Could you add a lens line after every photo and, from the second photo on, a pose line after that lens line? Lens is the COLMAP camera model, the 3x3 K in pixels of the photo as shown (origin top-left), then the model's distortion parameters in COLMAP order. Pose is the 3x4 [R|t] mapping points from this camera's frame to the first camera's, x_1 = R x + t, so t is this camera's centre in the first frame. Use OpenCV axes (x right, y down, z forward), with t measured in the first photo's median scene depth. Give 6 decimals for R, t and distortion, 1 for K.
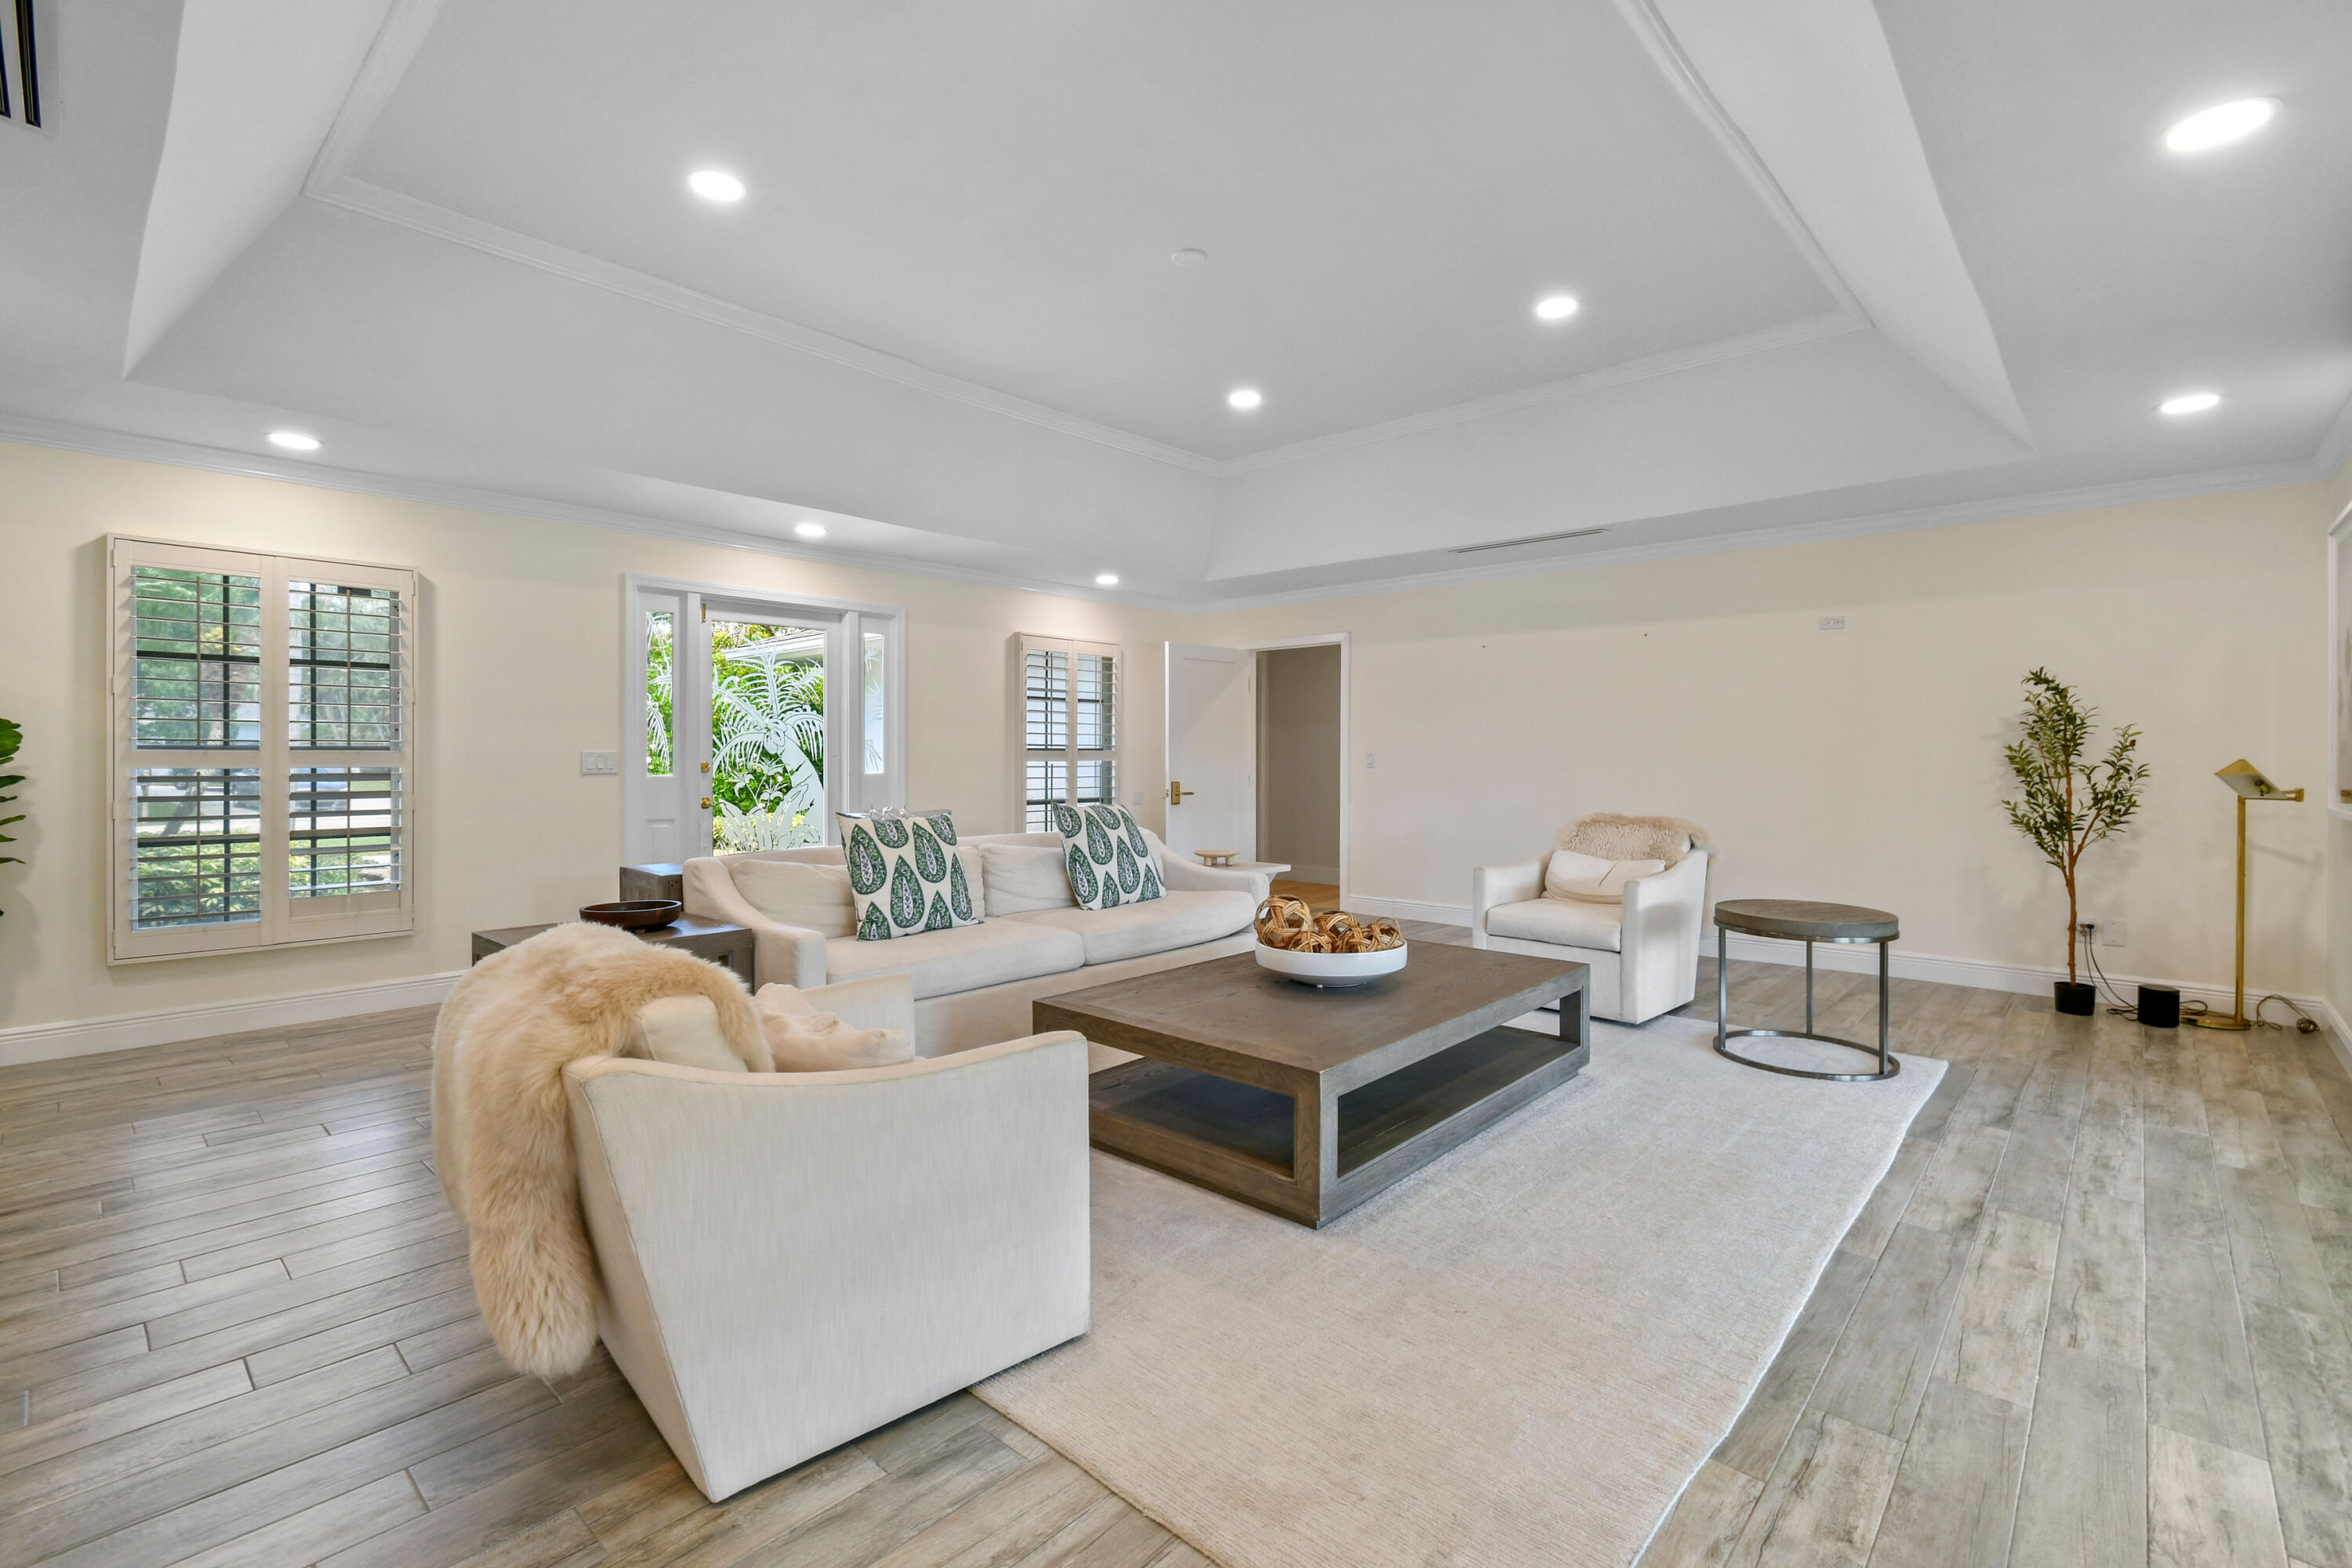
lens RADIAL K [[1040.8, 0, 1180.3], [0, 1040.8, 779.3], [0, 0, 1]] dist [-0.000499, -0.000783]
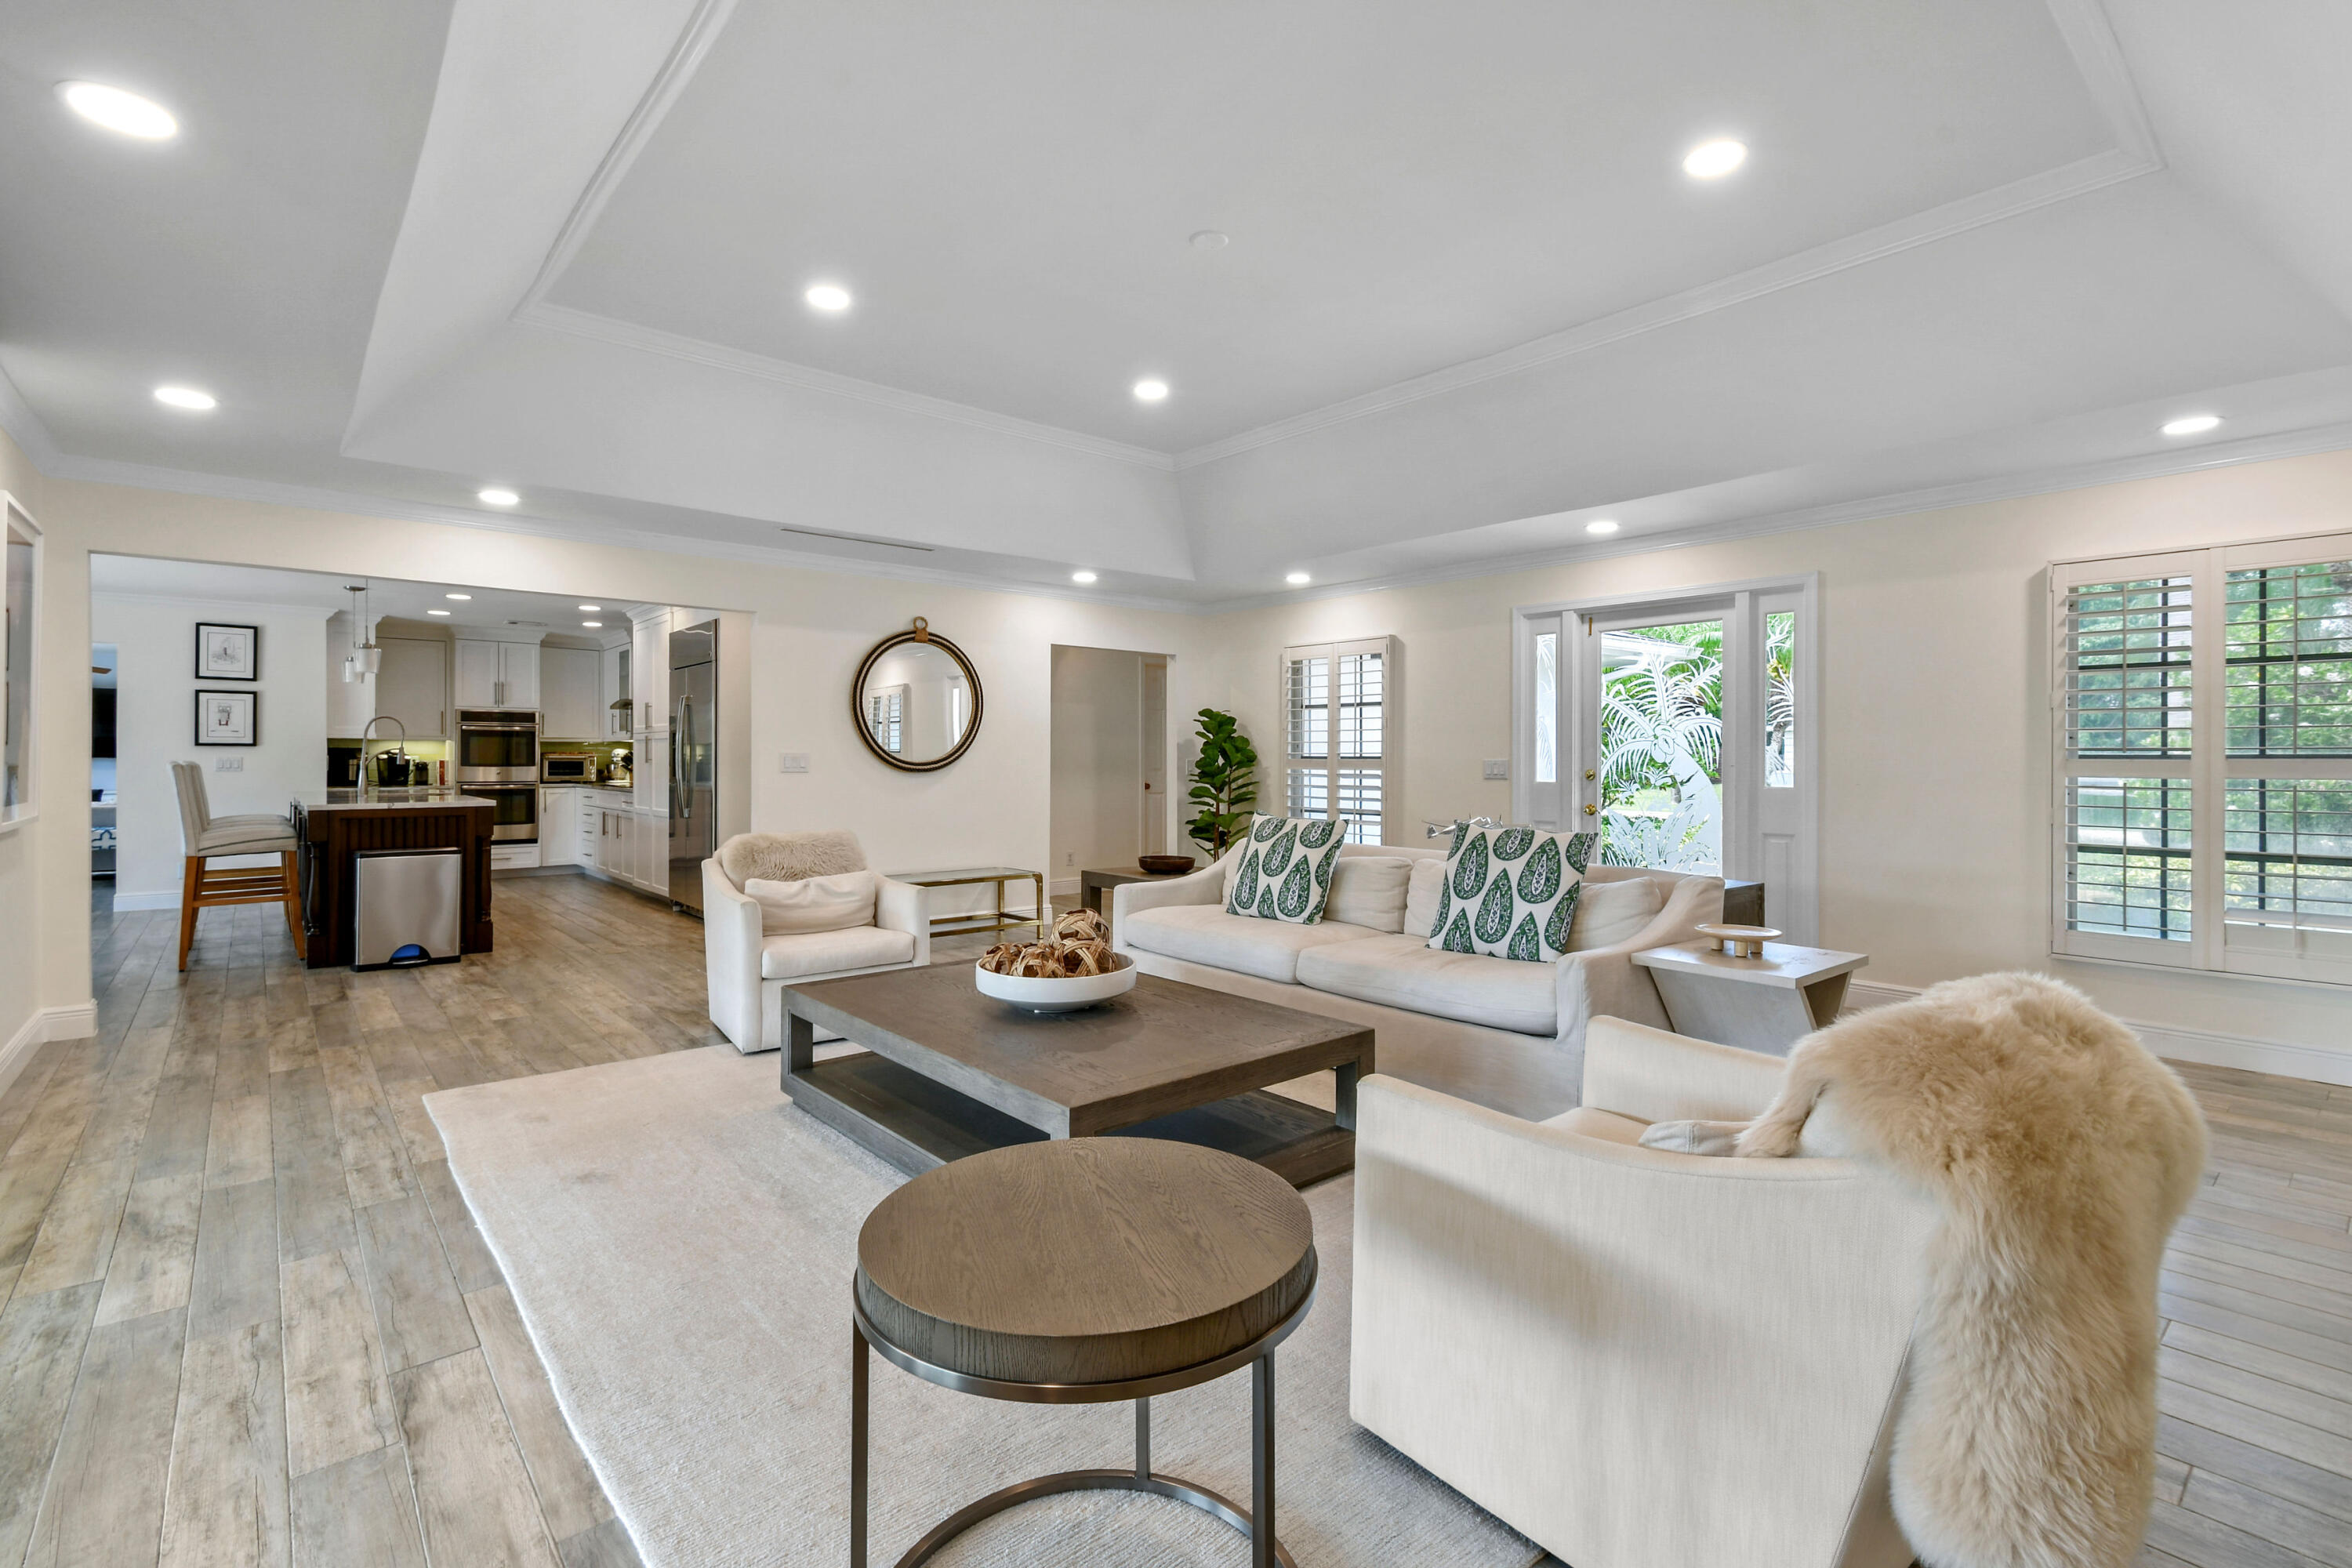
lens RADIAL K [[1061.4, 0, 1173.8], [0, 1061.4, 750.3], [0, 0, 1]] dist [0.001006, -0.000919]
pose [[-0.114634, -0.007716, -0.993378, 1.426131], [-0.027219, 0.999619, -0.004624, -0.044845], [0.993035, 0.026509, -0.114800, 1.589245]]
